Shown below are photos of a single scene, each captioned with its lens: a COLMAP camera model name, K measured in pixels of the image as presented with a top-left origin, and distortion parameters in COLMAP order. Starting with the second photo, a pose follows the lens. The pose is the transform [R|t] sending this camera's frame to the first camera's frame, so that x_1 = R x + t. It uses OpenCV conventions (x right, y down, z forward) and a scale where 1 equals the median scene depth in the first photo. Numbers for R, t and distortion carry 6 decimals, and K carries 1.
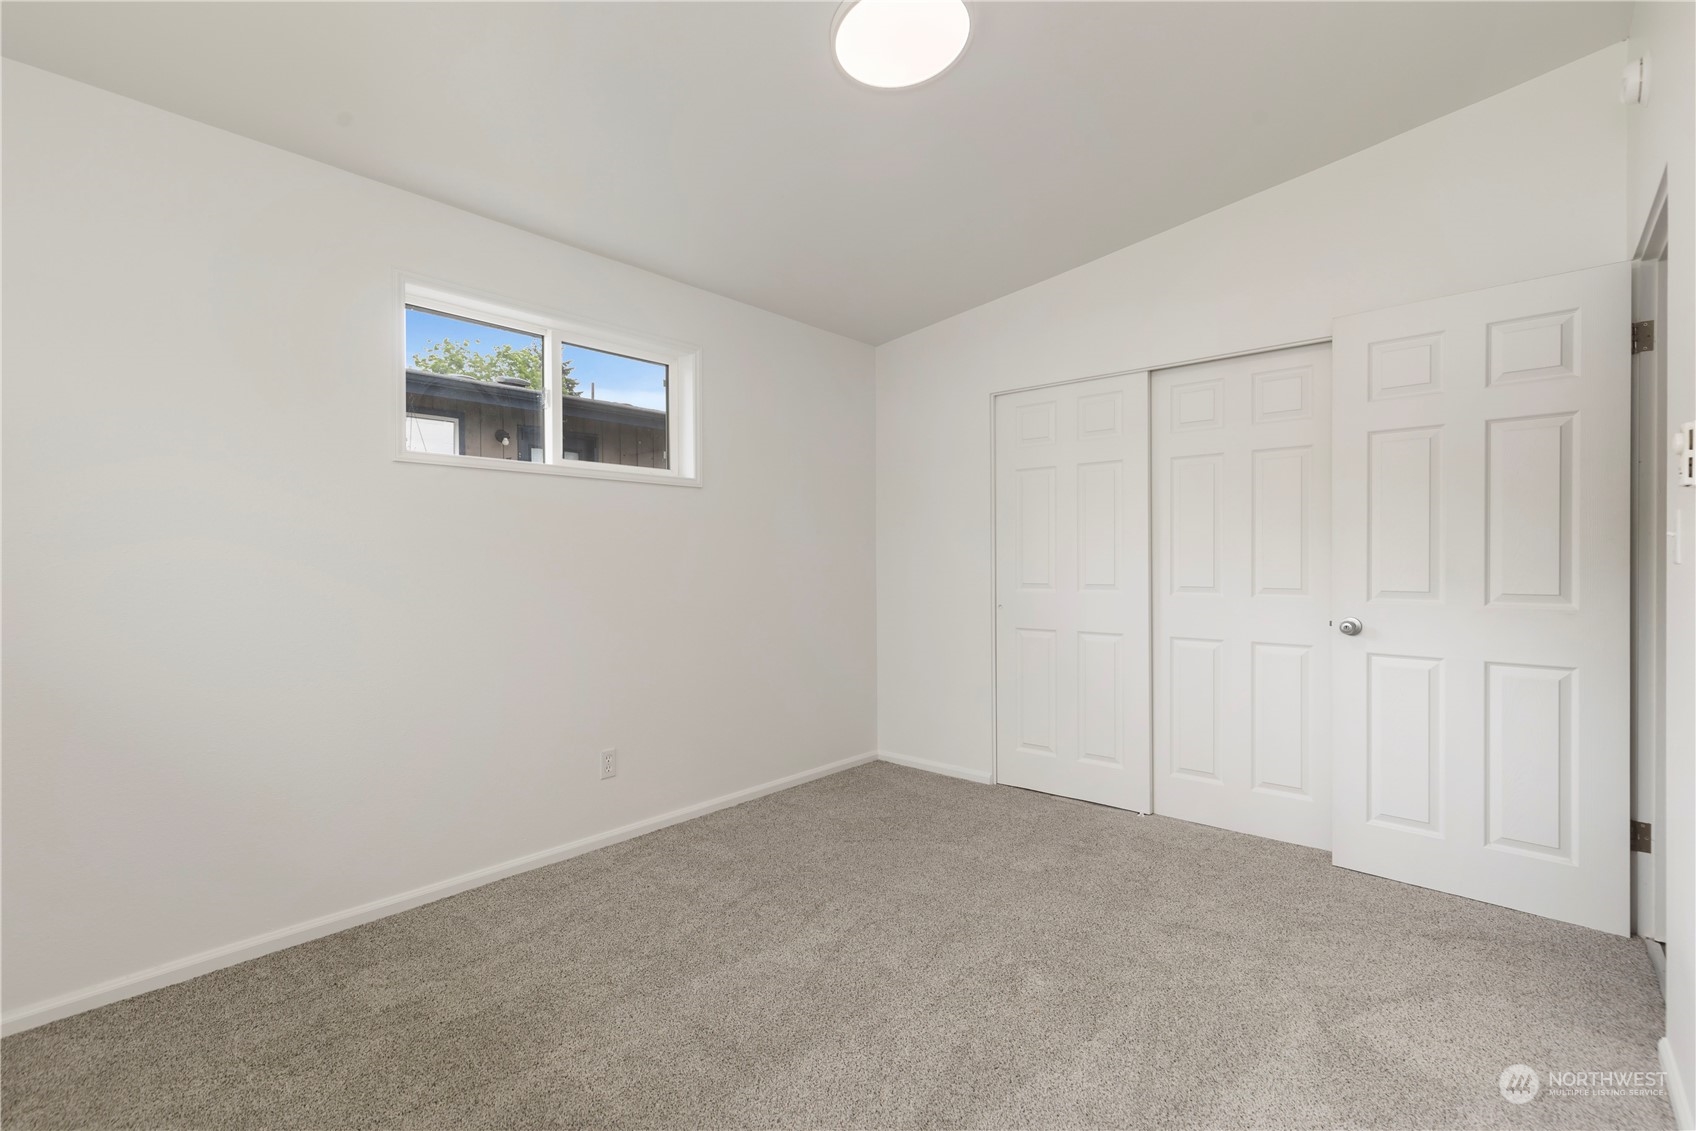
lens RADIAL K [[776.2, 0, 847.7], [0, 776.2, 559.2], [0, 0, 1]] dist [0.003295, -0.000510]
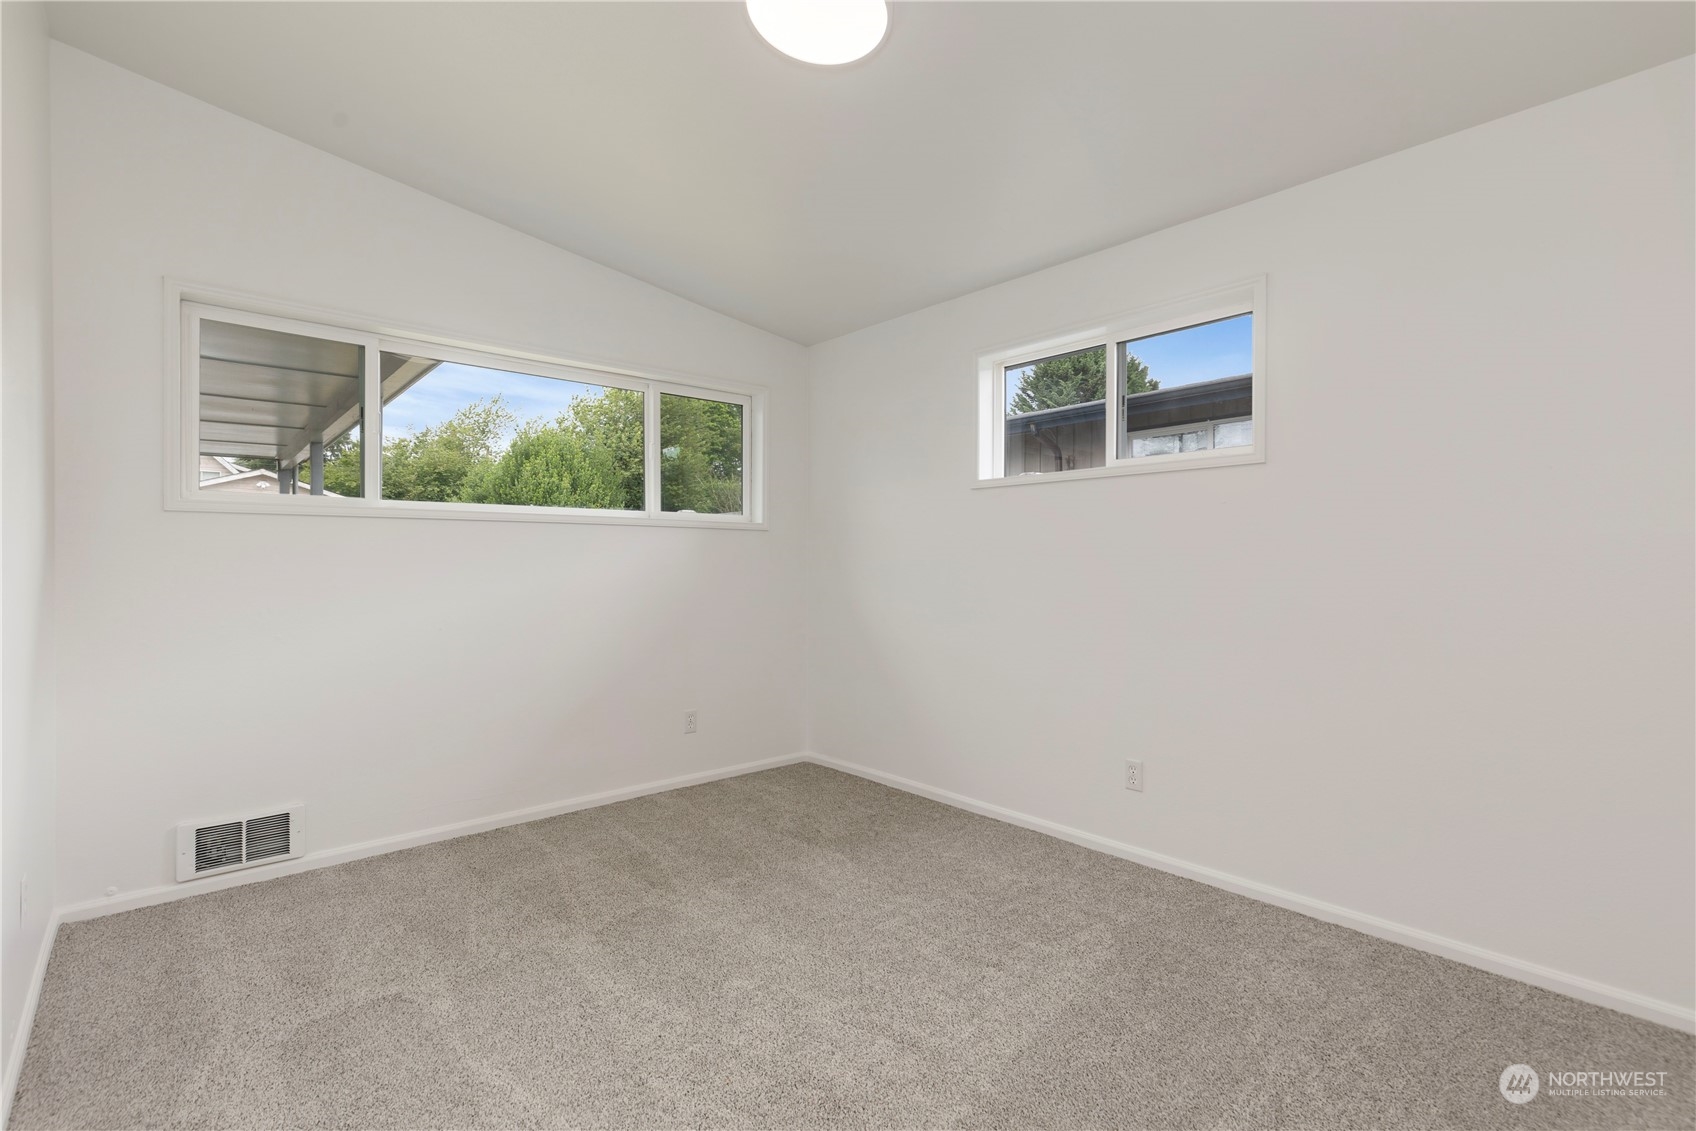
lens RADIAL K [[776.2, 0, 847.7], [0, 776.2, 559.2], [0, 0, 1]] dist [0.003295, -0.000510]
pose [[-0.127117, 0.002458, -0.991885, 0.714212], [-0.003025, 0.999991, 0.002866, -0.001525], [0.991883, 0.003365, -0.127108, 0.820305]]
